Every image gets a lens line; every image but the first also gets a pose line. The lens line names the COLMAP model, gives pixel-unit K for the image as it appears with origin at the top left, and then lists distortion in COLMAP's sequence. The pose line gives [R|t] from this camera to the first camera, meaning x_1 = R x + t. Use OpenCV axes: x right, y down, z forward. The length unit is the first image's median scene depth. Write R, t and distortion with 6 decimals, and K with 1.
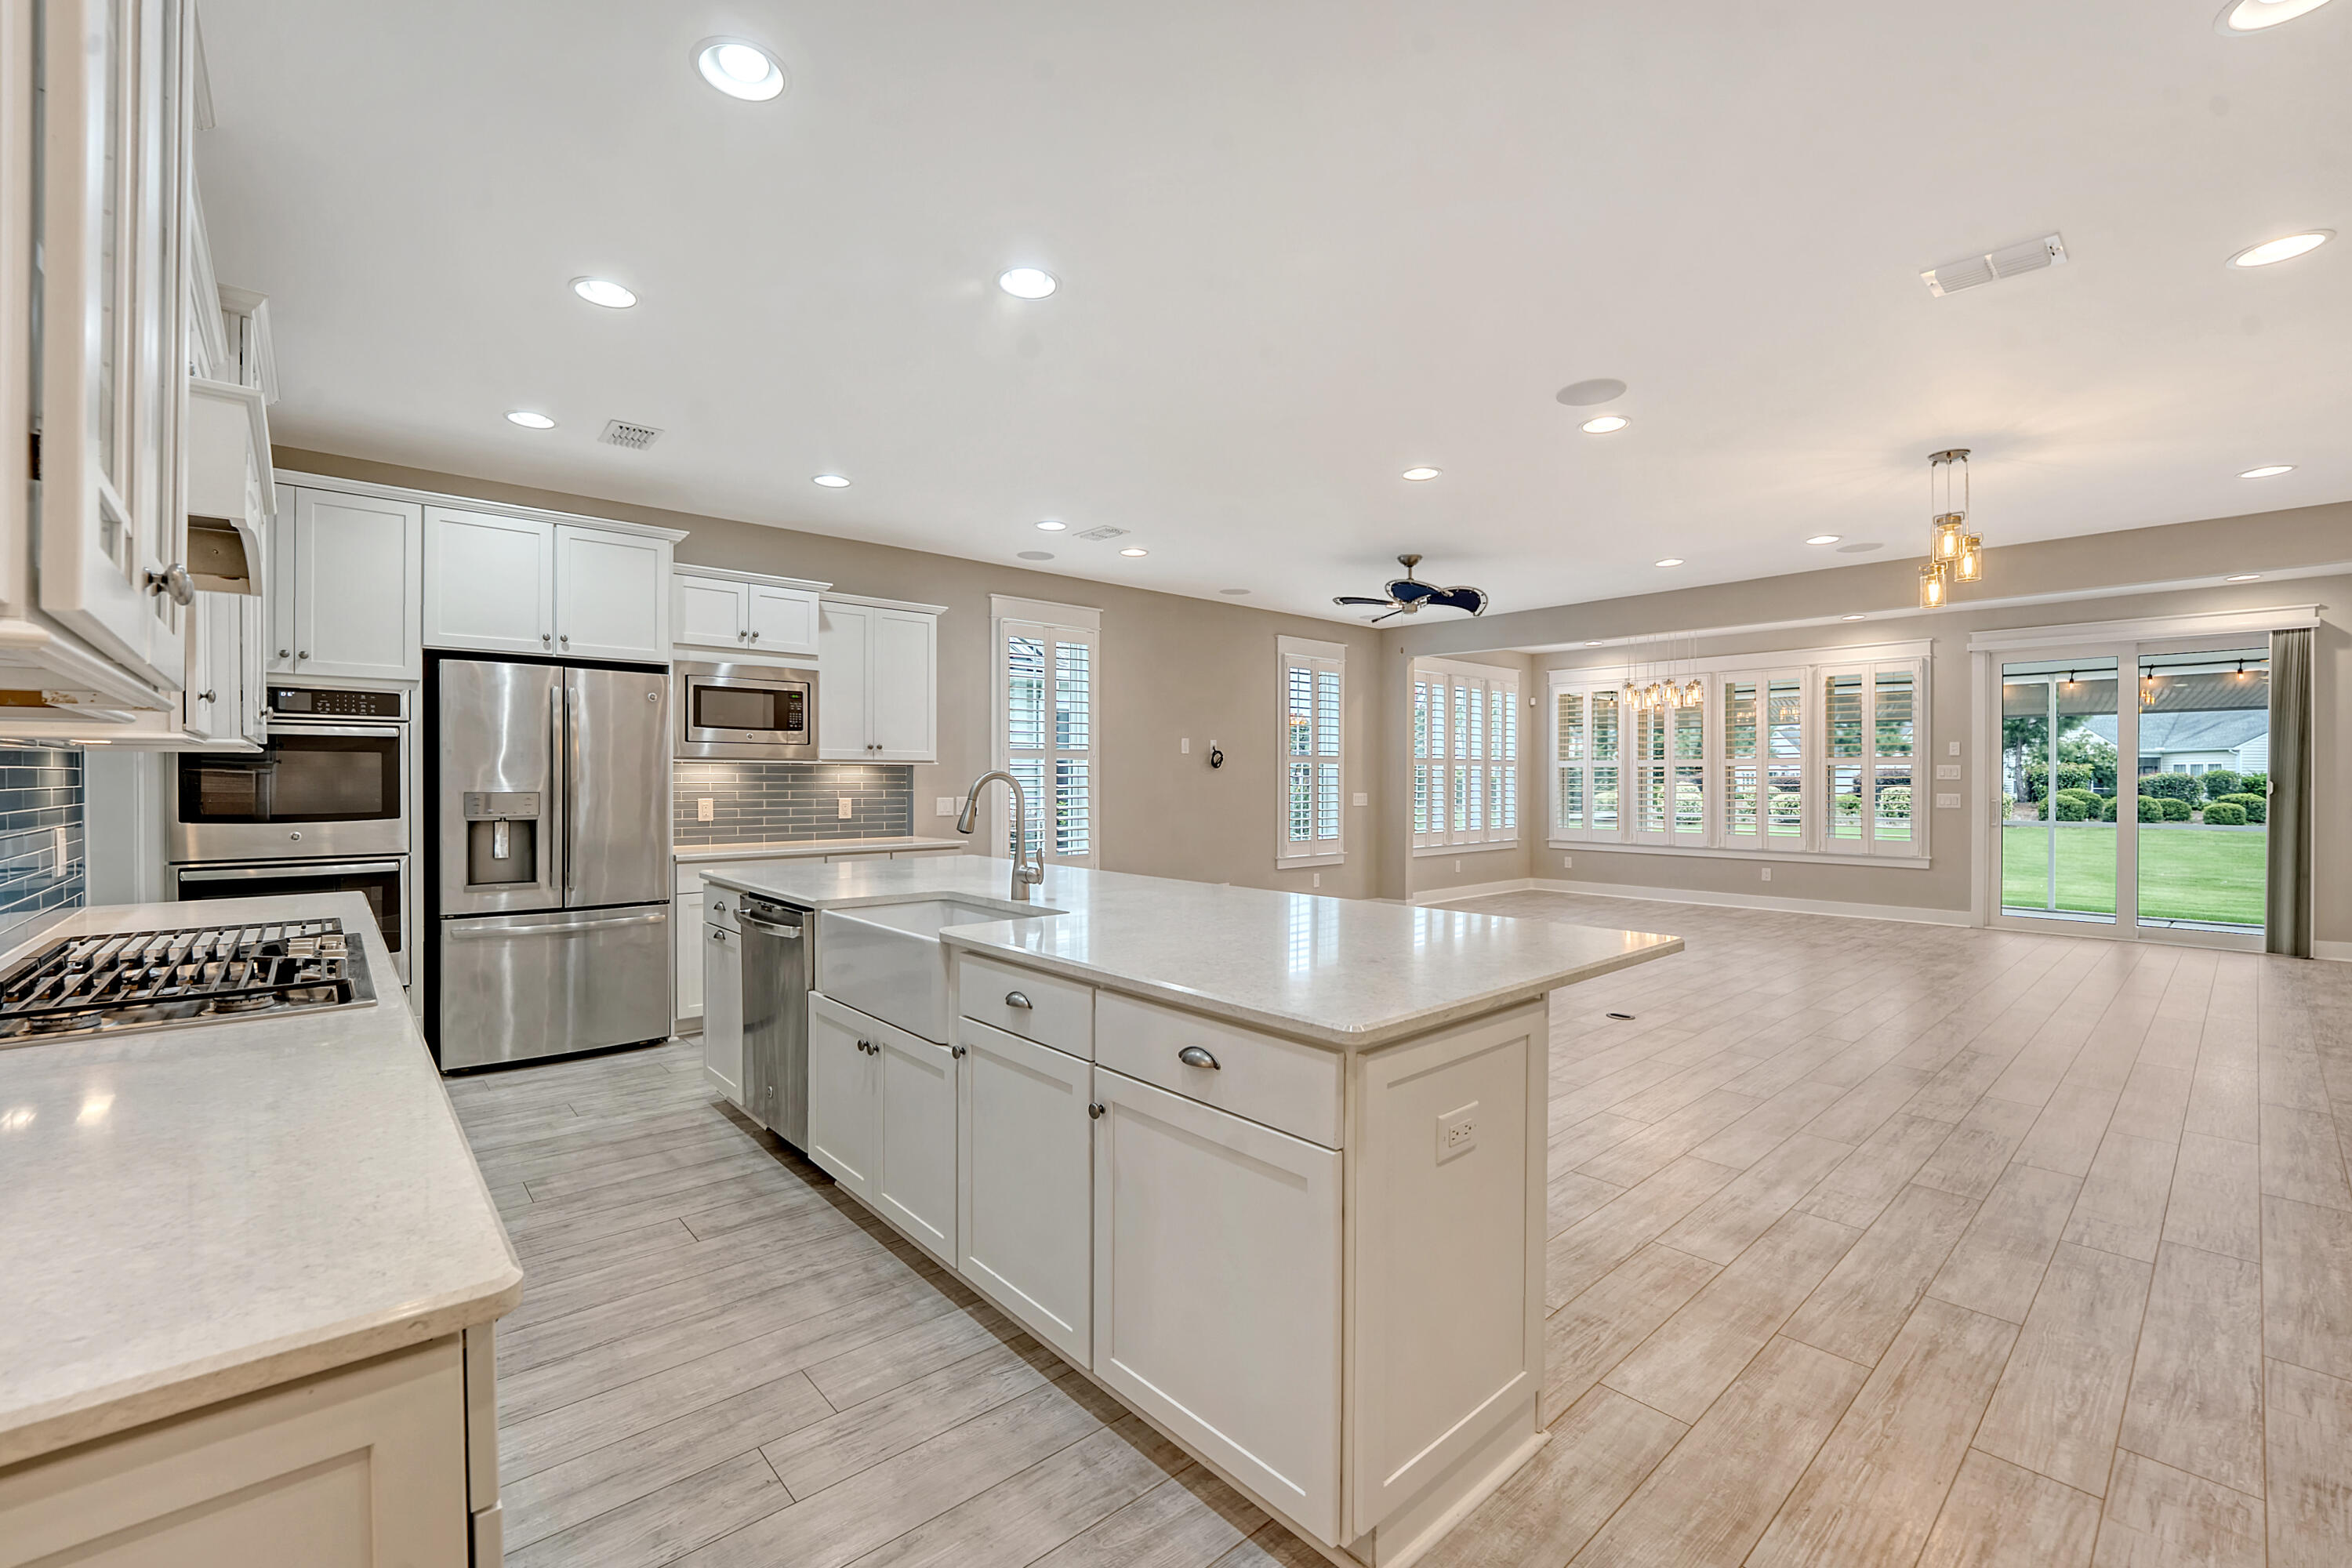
lens RADIAL K [[988.8, 0, 1176.0], [0, 988.8, 784.0], [0, 0, 1]] dist [-0.015010, 0.000631]
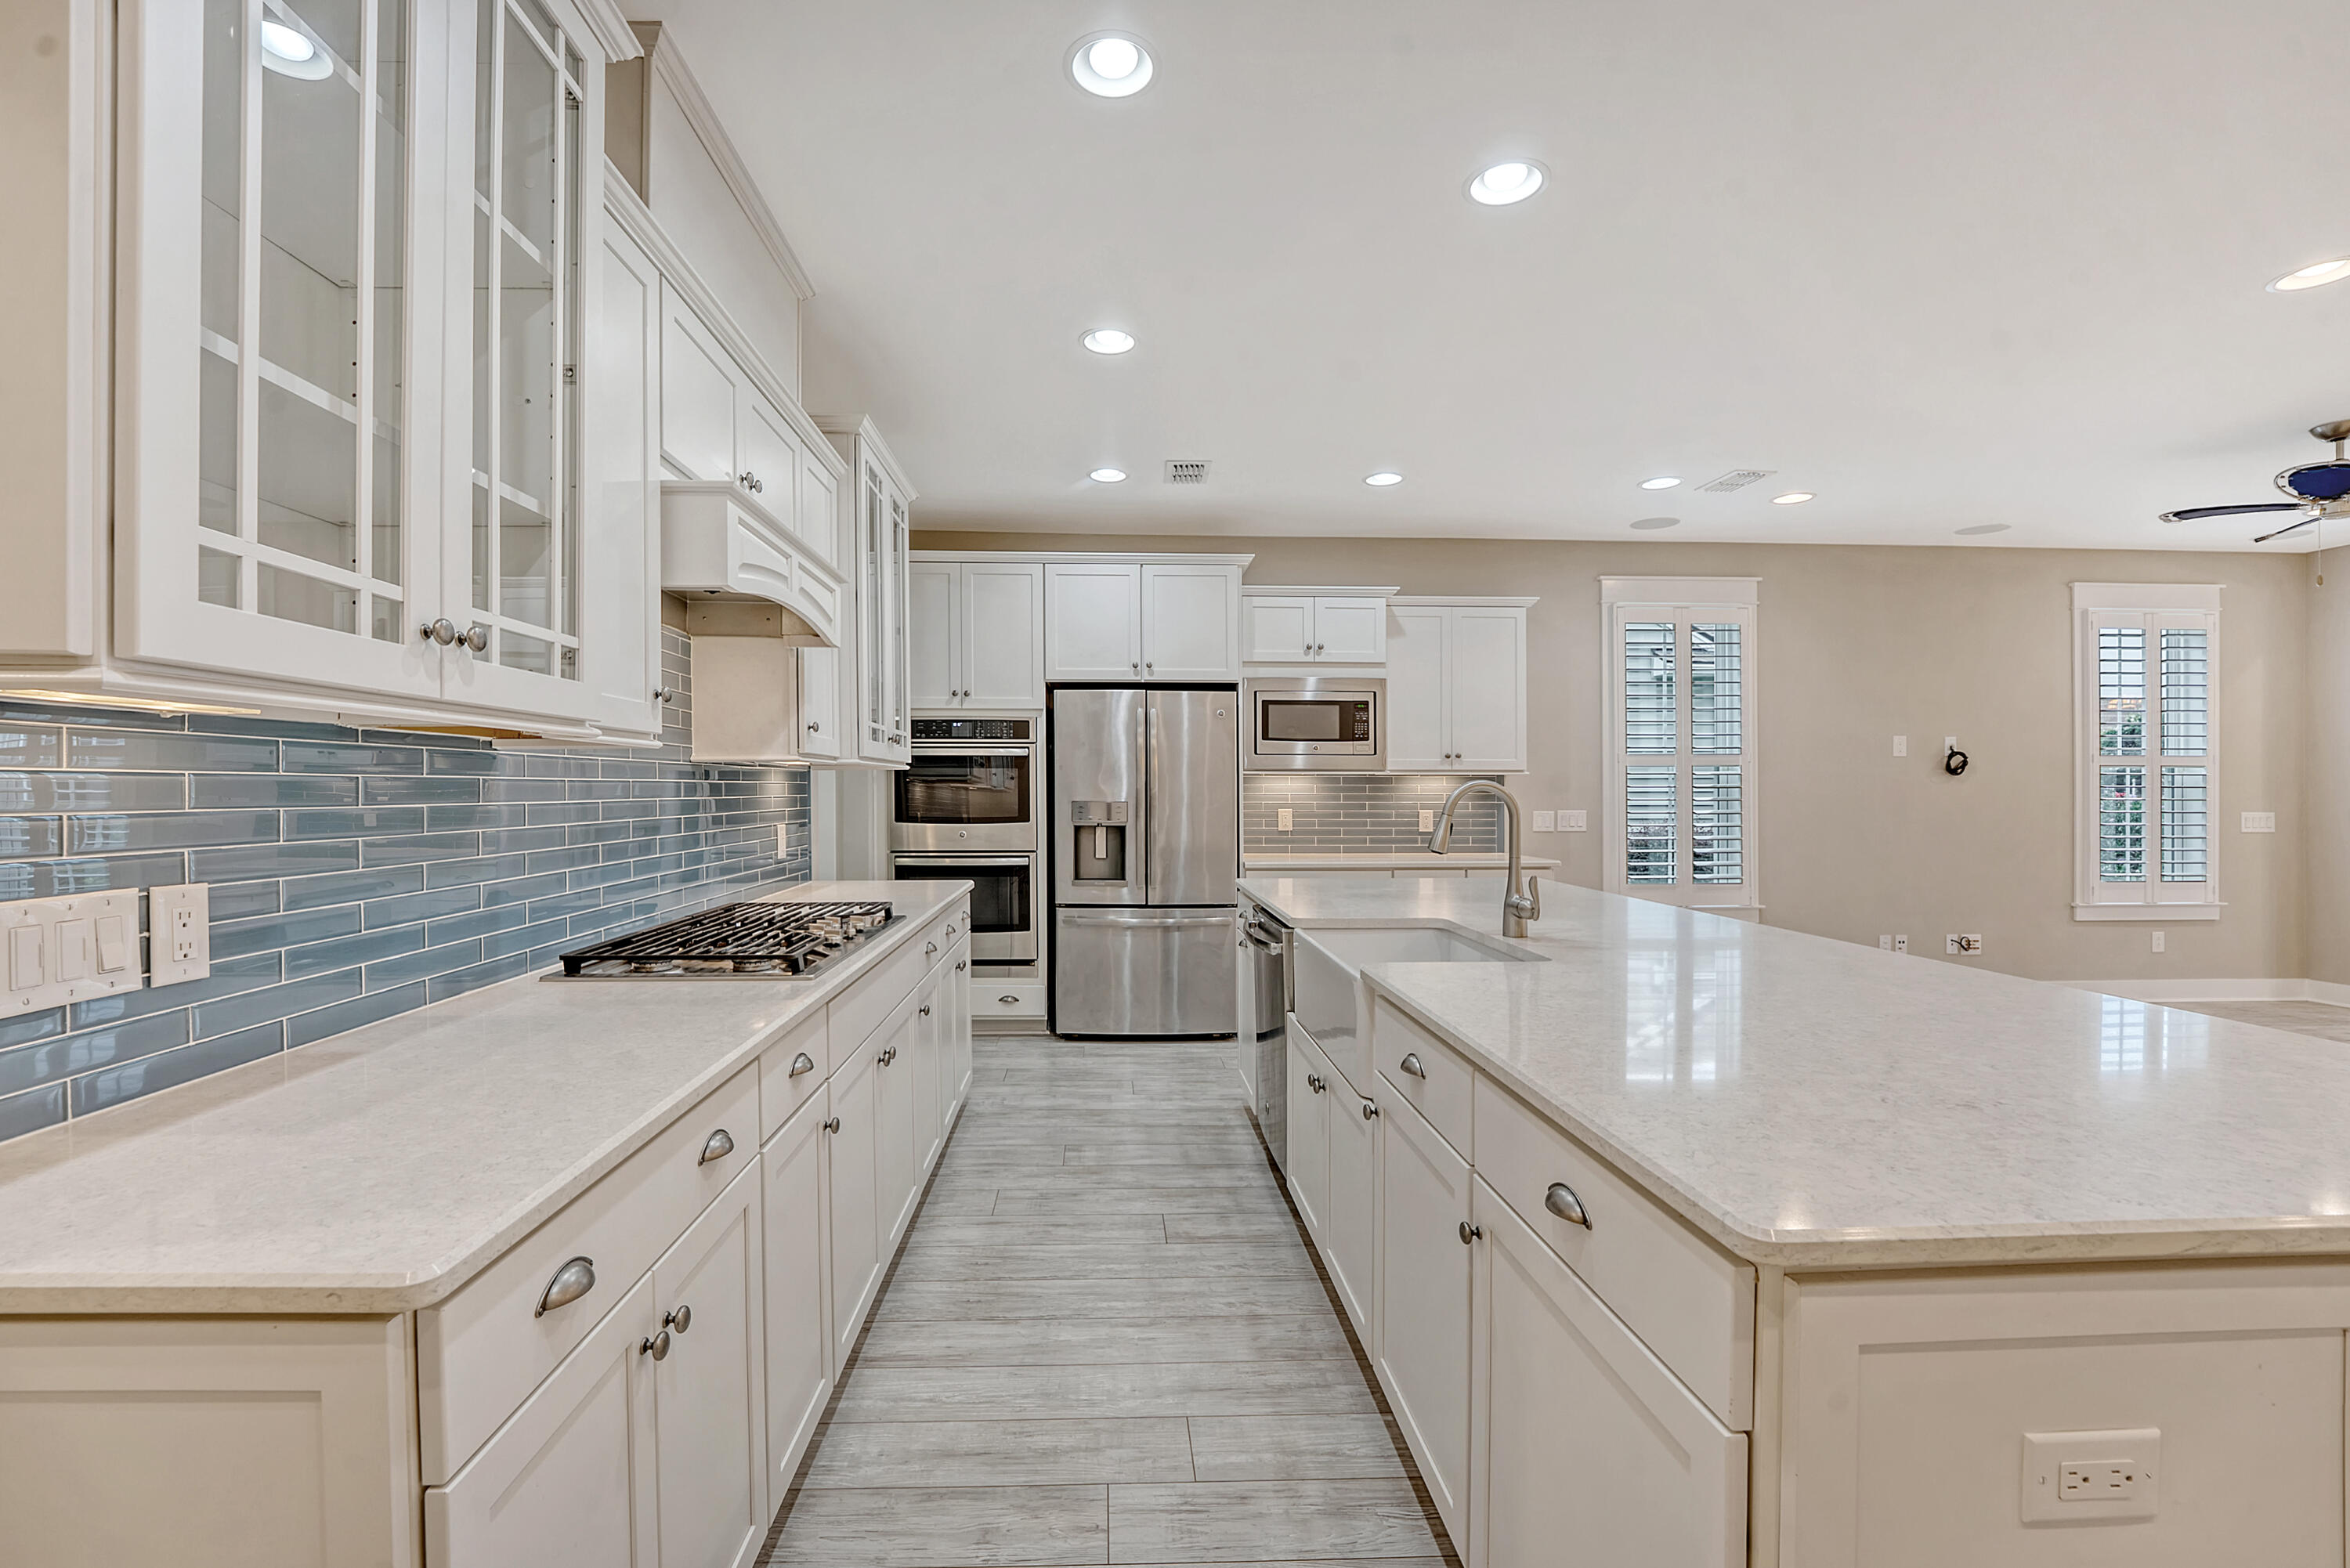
lens RADIAL K [[987.9, 0, 1175.0], [0, 987.9, 784.0], [0, 0, 1]] dist [-0.015010, 0.000631]
pose [[0.764665, -0.002822, -0.644421, 0.140847], [-0.003771, 0.999954, -0.008853, -0.002235], [0.644417, 0.009200, 0.764619, 0.169301]]
